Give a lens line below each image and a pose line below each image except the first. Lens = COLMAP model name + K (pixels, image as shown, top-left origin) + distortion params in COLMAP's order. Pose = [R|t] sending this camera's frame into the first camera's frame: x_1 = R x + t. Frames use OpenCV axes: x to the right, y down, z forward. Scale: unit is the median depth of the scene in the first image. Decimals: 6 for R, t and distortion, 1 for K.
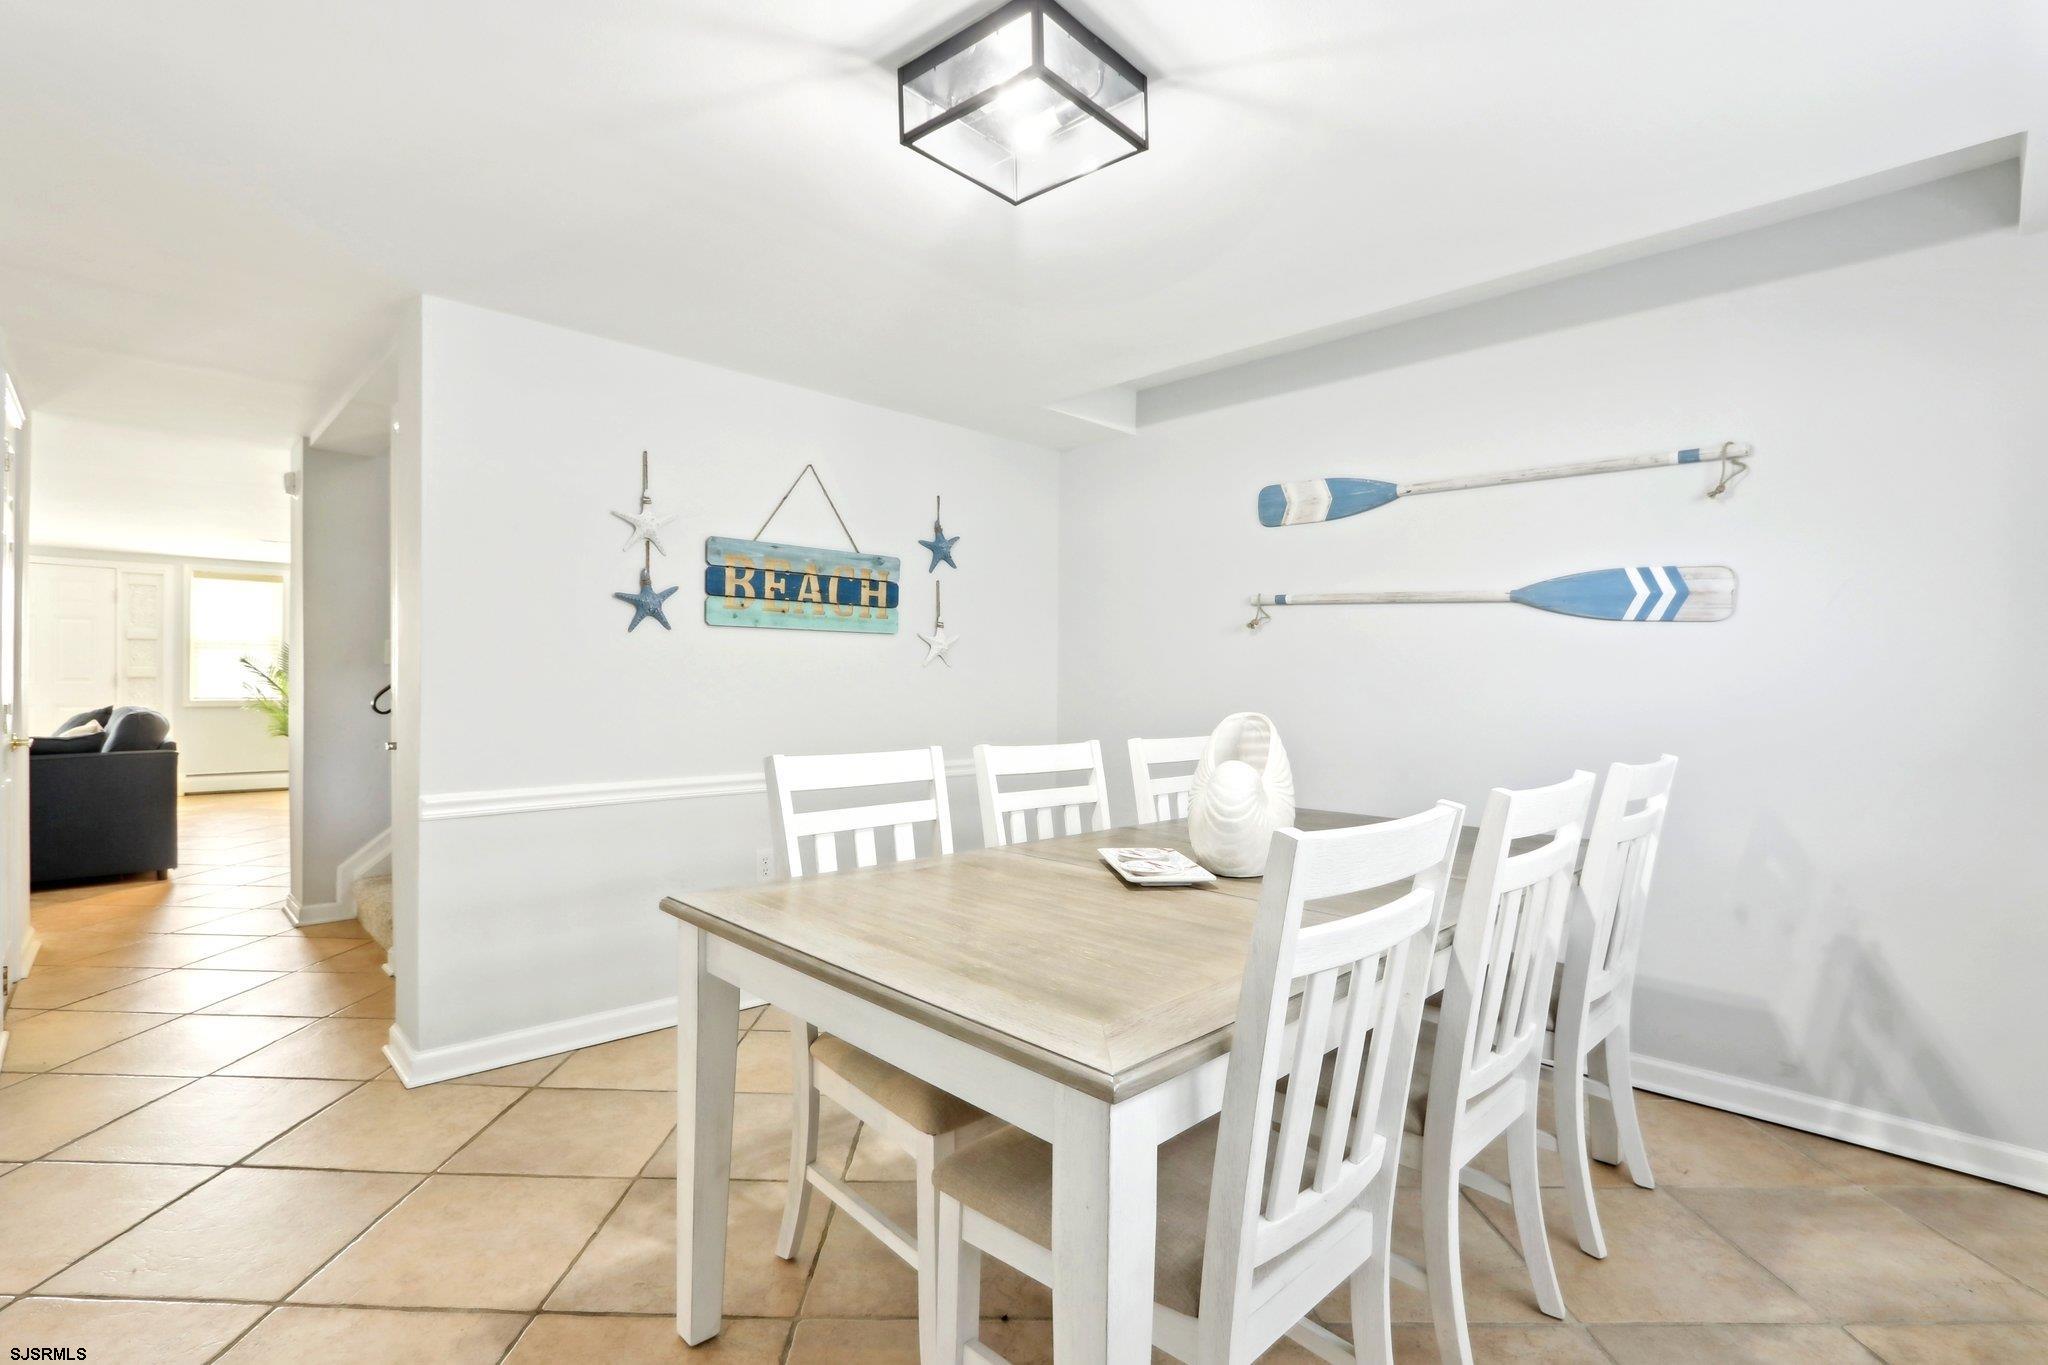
lens RADIAL K [[966.9, 0, 1017.2], [0, 966.9, 695.7], [0, 0, 1]] dist [-0.014550, 0.002648]
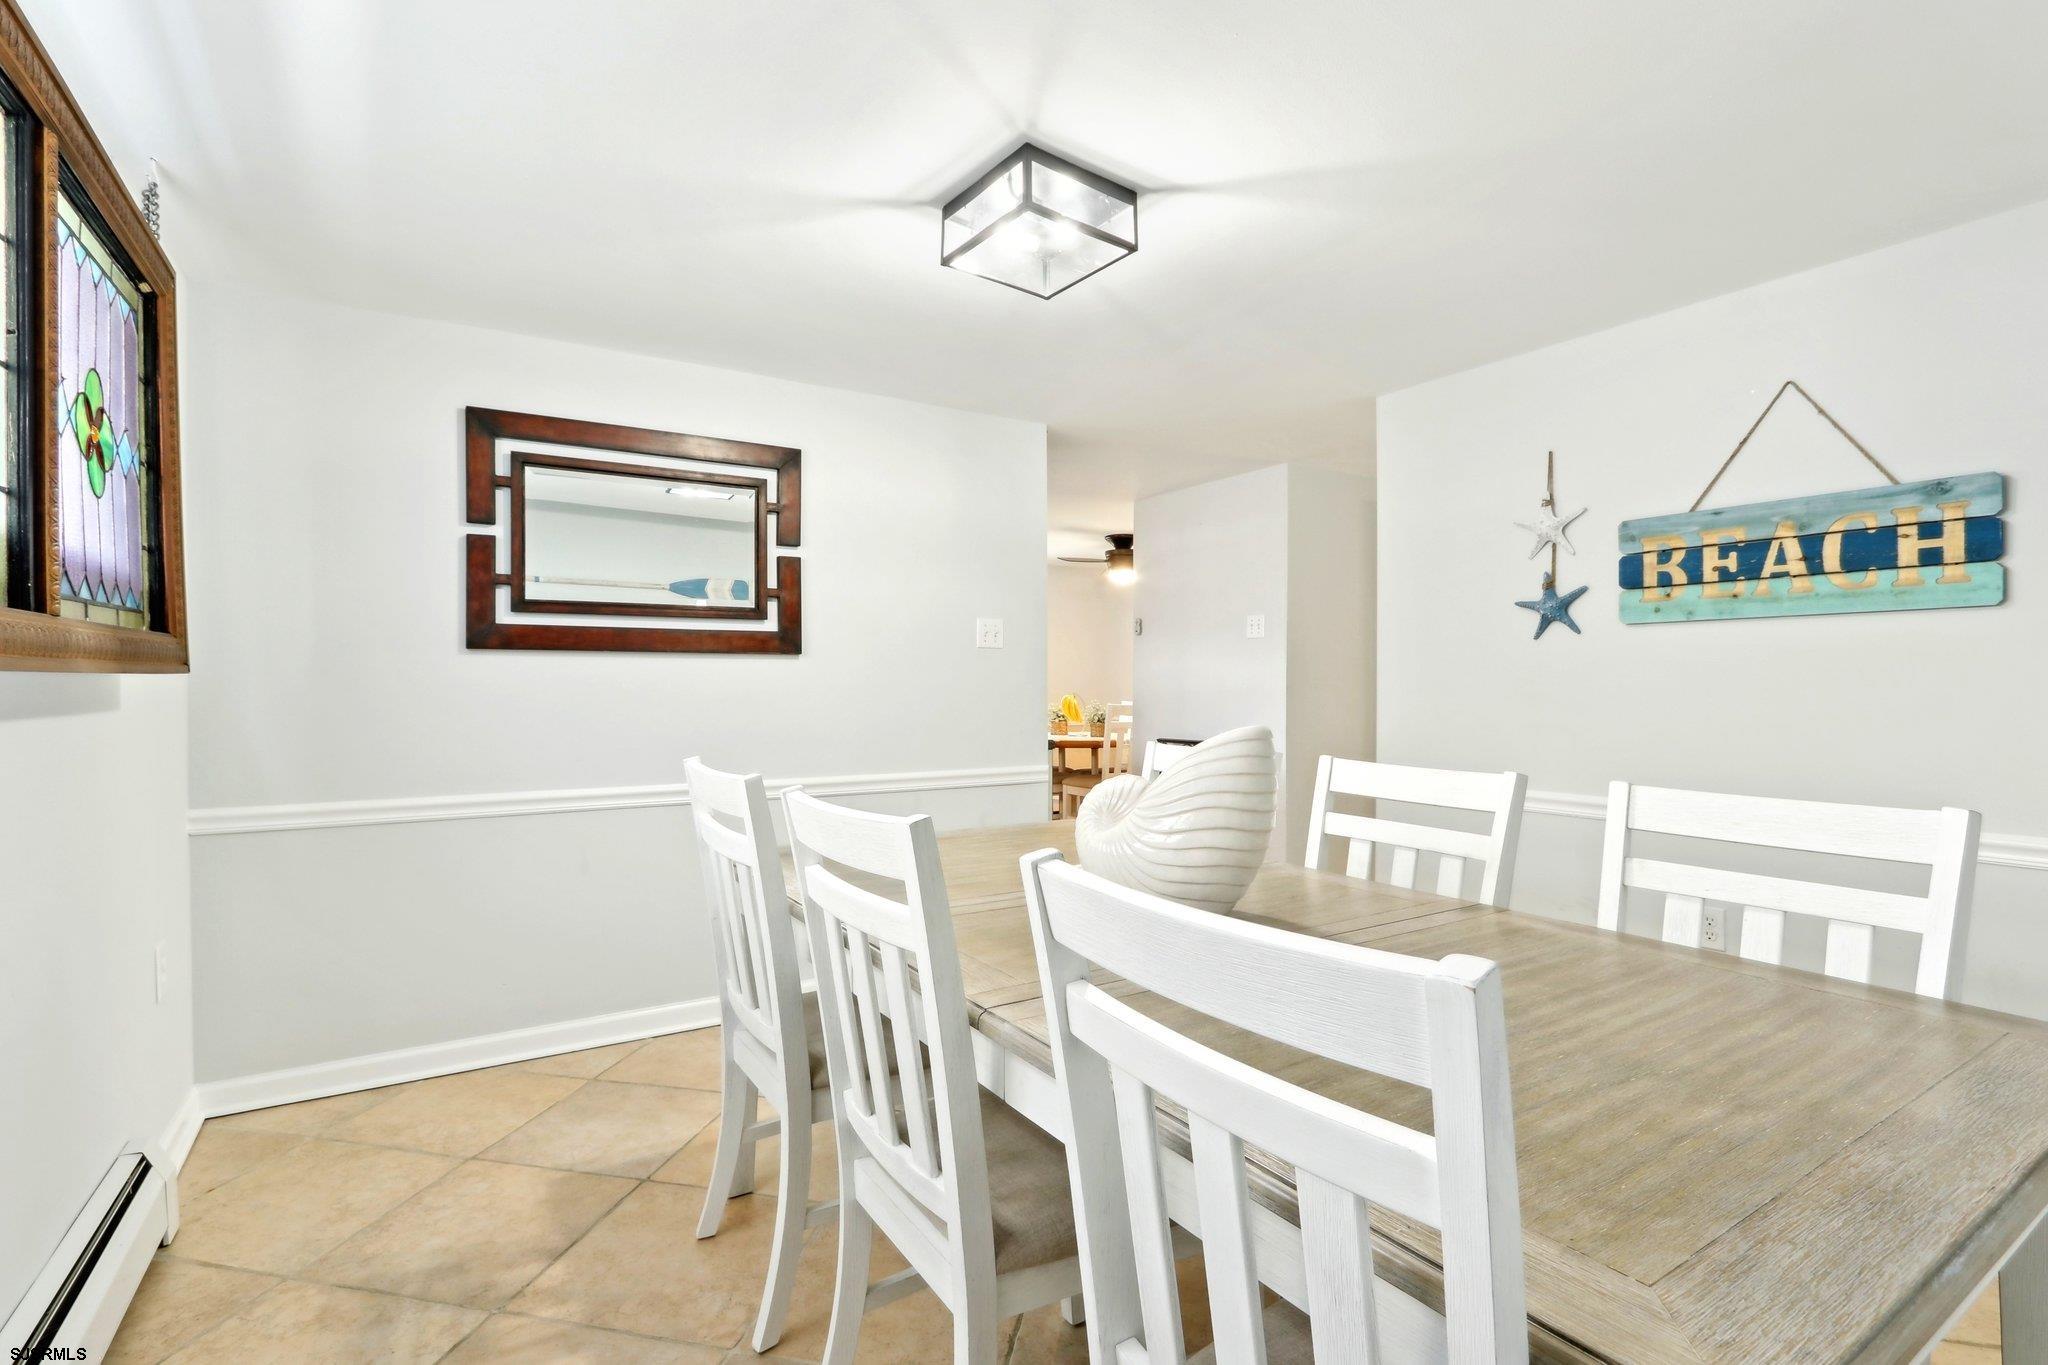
lens RADIAL K [[966.9, 0, 1020.5], [0, 966.9, 672.9], [0, 0, 1]] dist [-0.014550, 0.002648]
pose [[-0.218808, -0.028393, -0.975355, 0.603357], [-0.029764, 0.999306, -0.022413, 0.004979], [0.975314, 0.024126, -0.219501, 0.634459]]
